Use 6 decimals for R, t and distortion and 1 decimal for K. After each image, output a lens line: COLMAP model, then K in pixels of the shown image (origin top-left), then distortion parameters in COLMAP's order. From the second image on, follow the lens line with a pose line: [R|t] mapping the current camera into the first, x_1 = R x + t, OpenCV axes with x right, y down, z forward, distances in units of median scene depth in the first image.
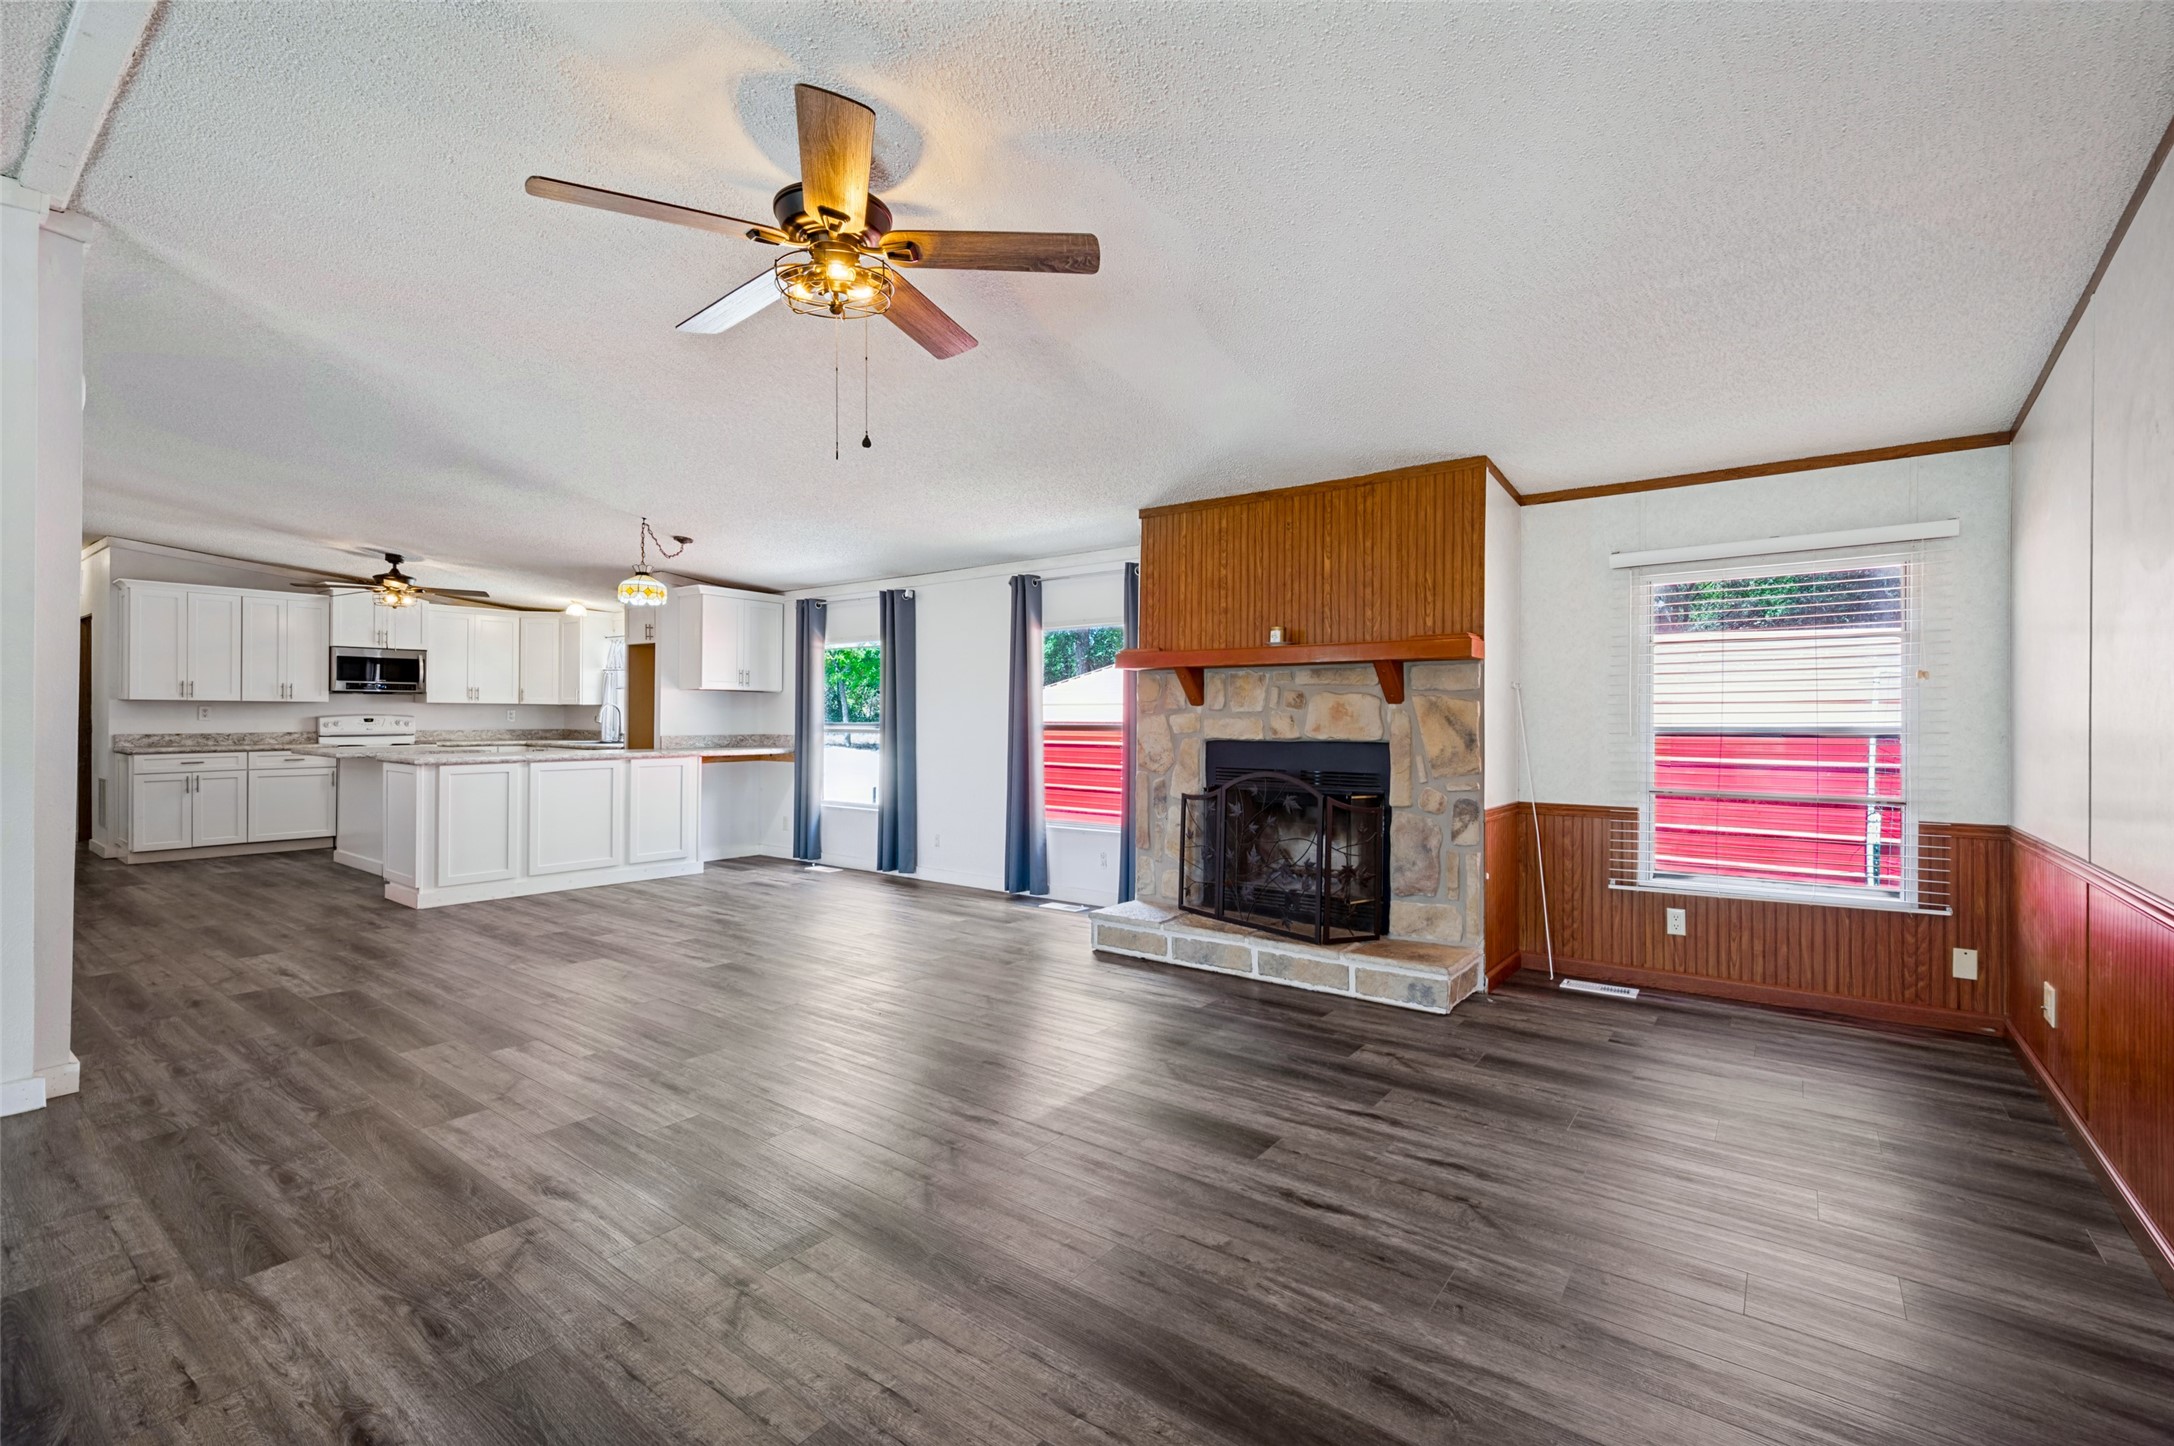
lens RADIAL K [[960.6, 0, 1104.4], [0, 960.6, 713.7], [0, 0, 1]] dist [-0.002037, -0.000242]
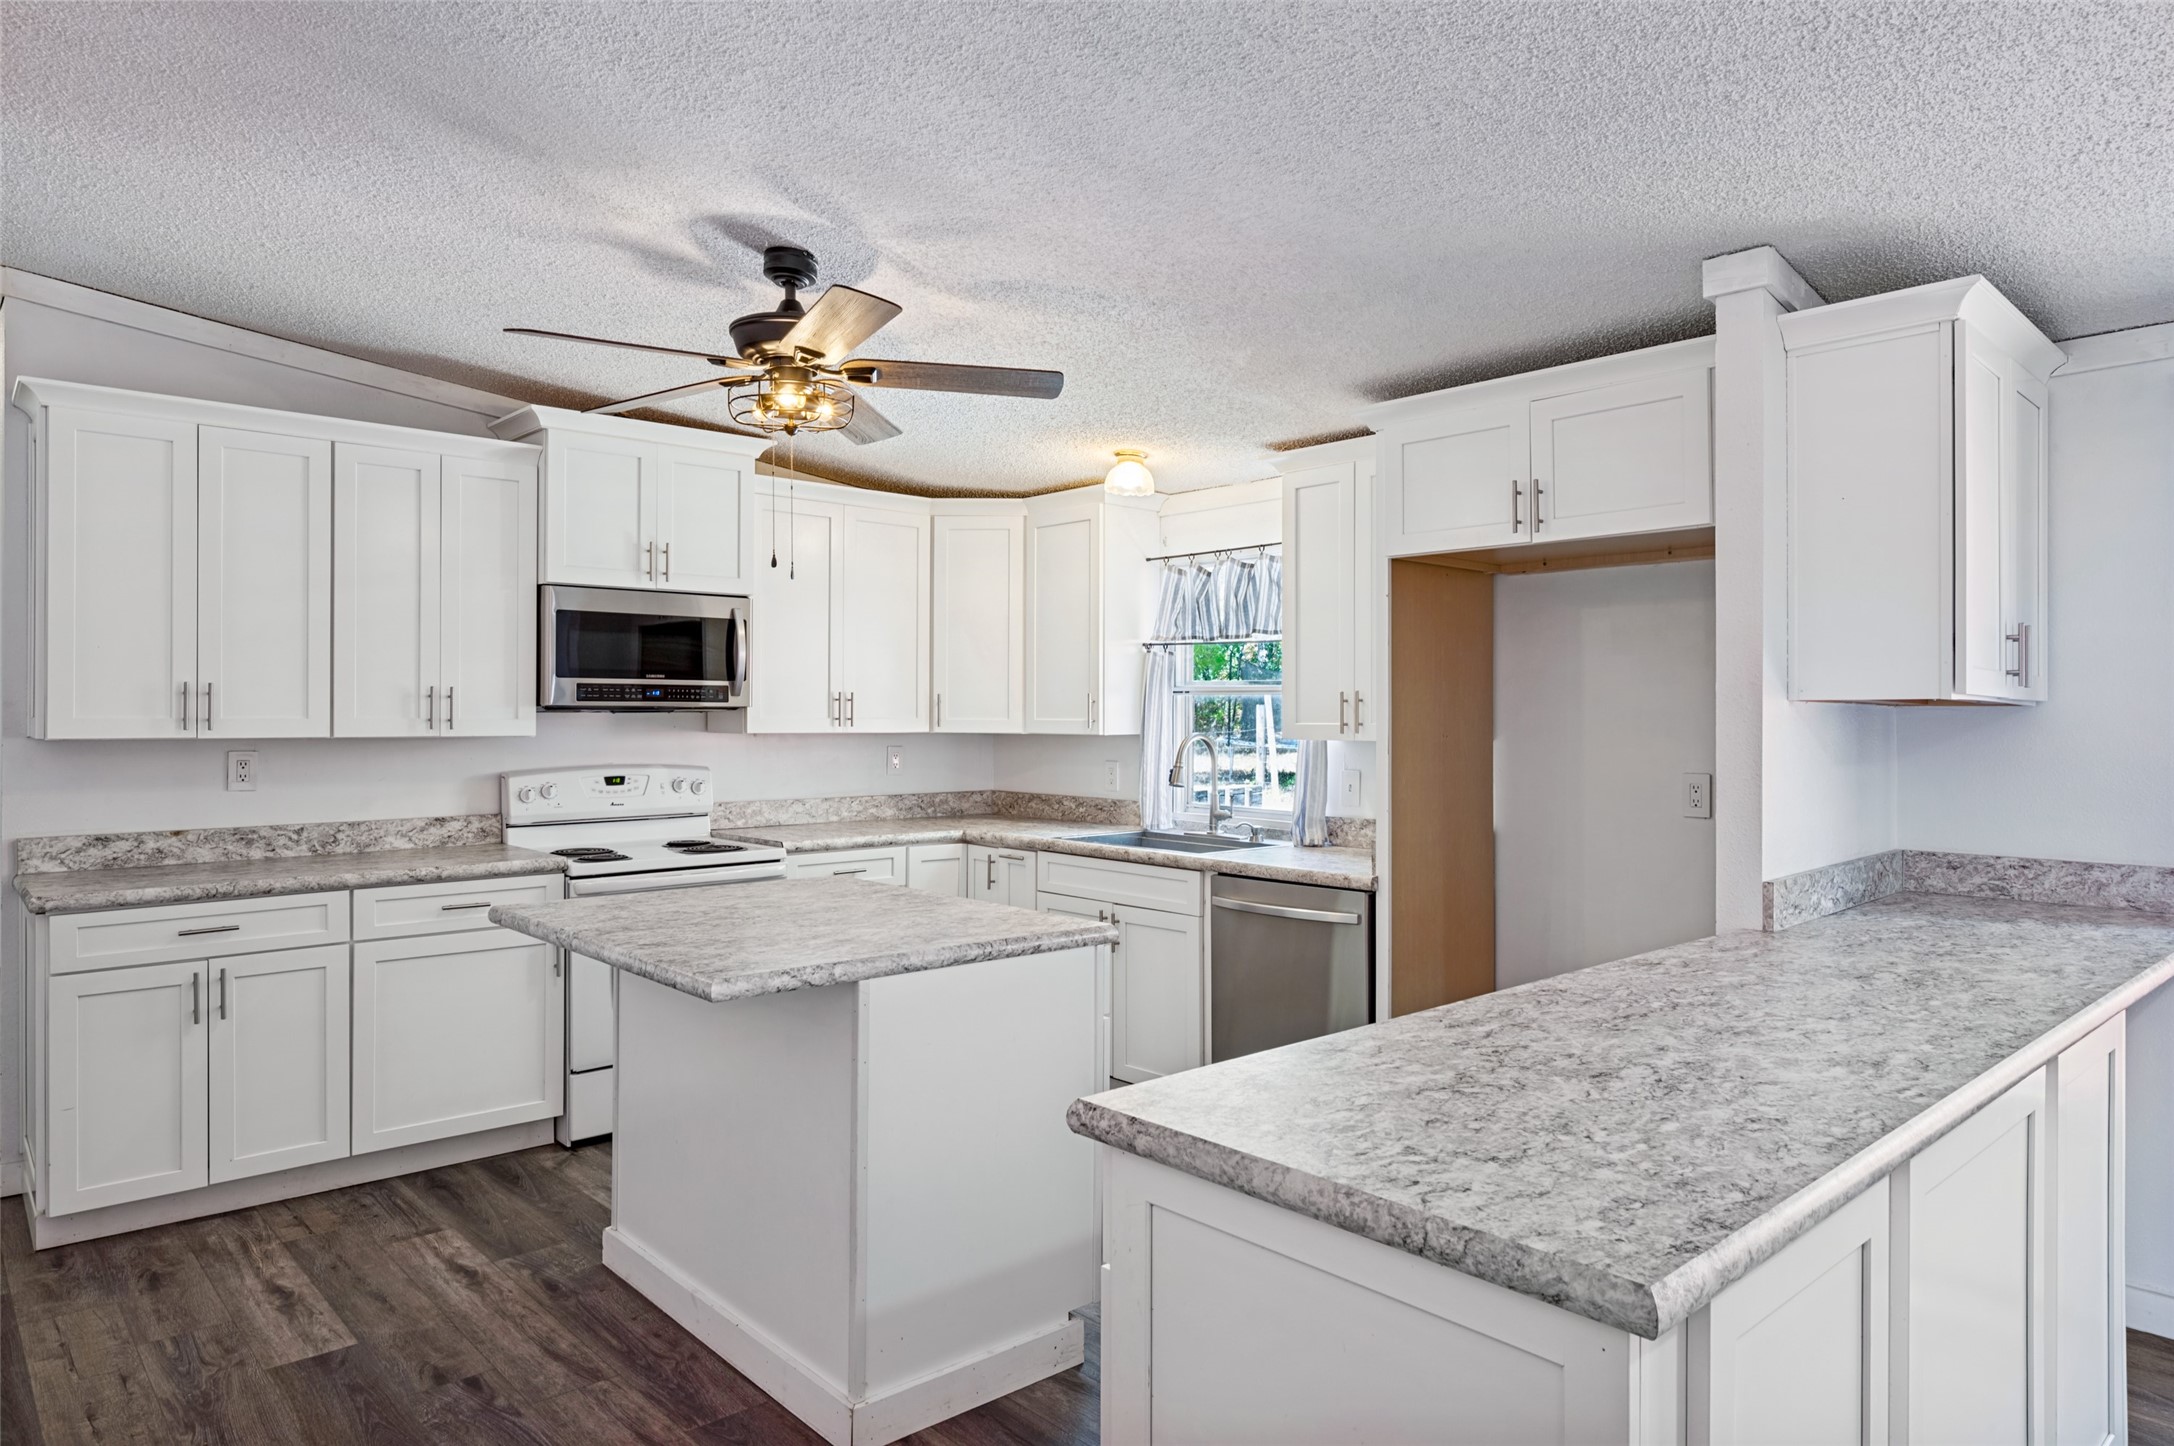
lens RADIAL K [[1318.3, 0, 1086.5], [0, 1318.3, 712.5], [0, 0, 1]] dist [-0.000443, -0.000453]
pose [[0.982604, -0.003599, -0.185679, -0.509434], [0.003397, 0.999993, -0.001410, -0.019867], [0.185683, 0.000754, 0.982609, 0.545302]]
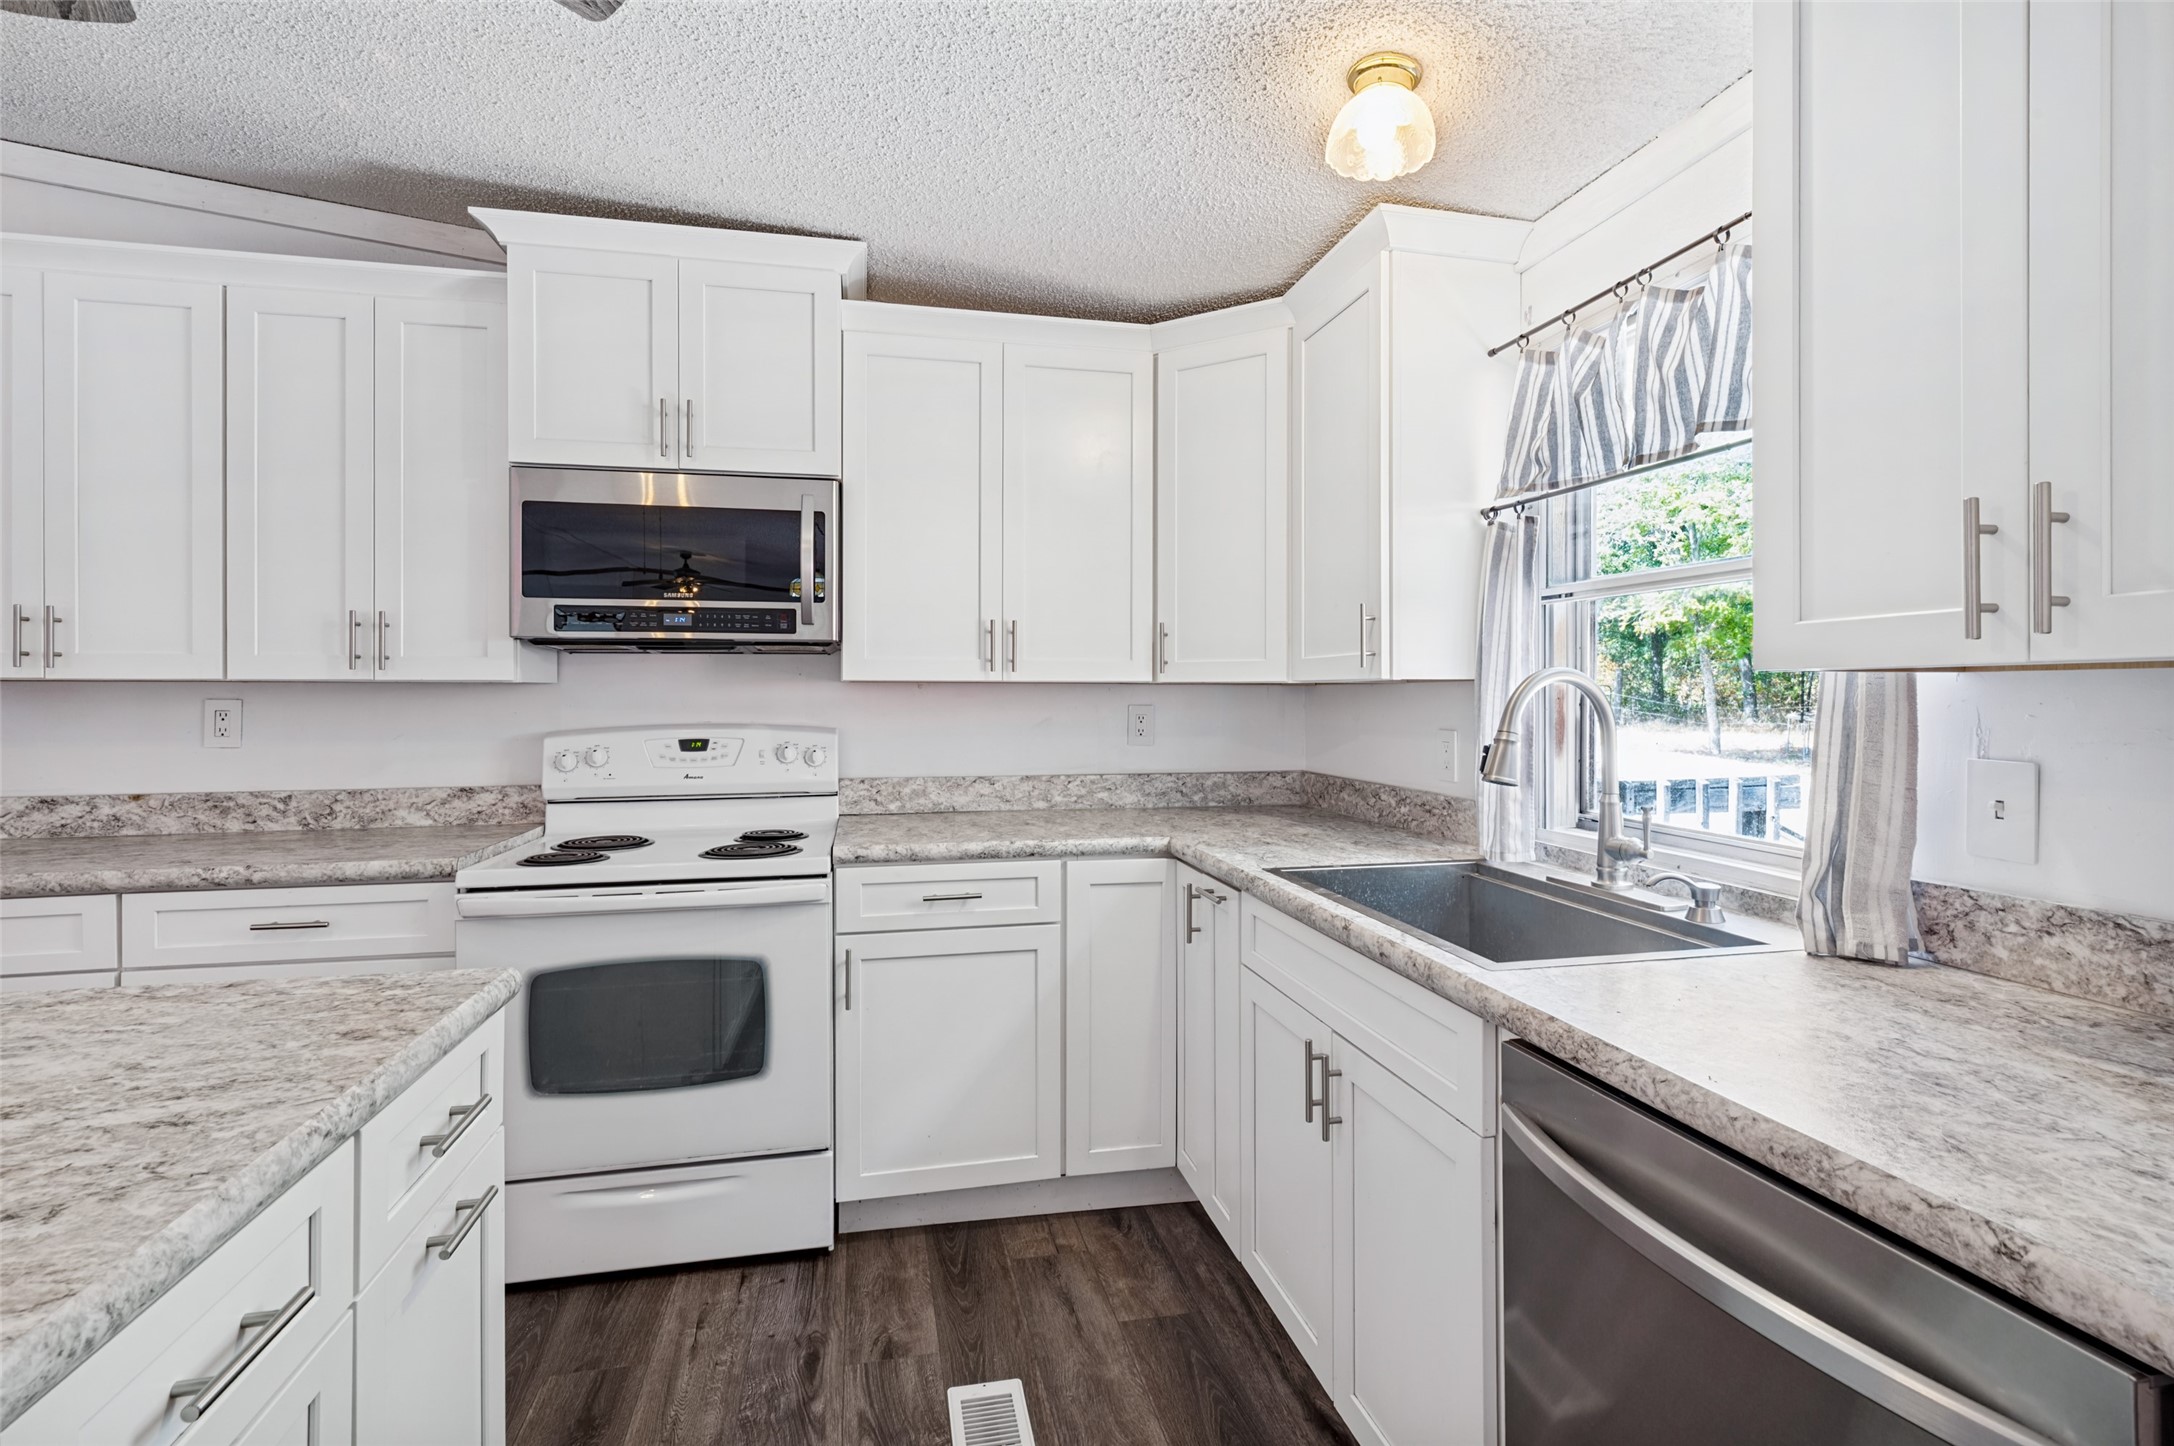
lens RADIAL K [[1007.4, 0, 1091.4], [0, 1007.4, 694.4], [0, 0, 1]] dist [-0.000043, -0.000014]
pose [[0.763190, -0.007387, -0.646132, -0.509654], [0.005458, 0.999973, -0.004986, -0.006293], [0.646151, 0.000279, 0.763209, 0.891518]]
